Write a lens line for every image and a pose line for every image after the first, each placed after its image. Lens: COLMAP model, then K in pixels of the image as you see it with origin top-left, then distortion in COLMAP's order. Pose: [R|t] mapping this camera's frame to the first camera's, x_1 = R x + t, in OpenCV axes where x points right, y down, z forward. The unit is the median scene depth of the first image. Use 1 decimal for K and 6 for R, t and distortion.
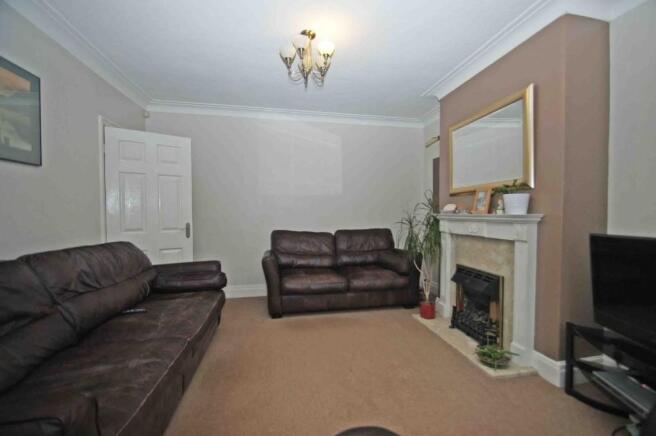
lens RADIAL K [[290.2, 0, 336.8], [0, 290.2, 219.7], [0, 0, 1]] dist [0.000994, -0.000176]
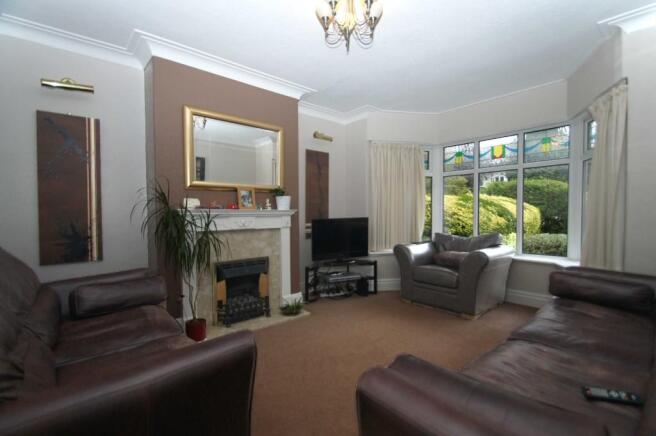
lens RADIAL K [[290.2, 0, 336.8], [0, 290.2, 219.7], [0, 0, 1]] dist [0.000994, -0.000176]
pose [[-0.506230, -0.019361, 0.862181, -0.752630], [0.017612, 0.999307, 0.032782, -0.011913], [-0.862218, 0.031780, -0.505539, 1.408713]]
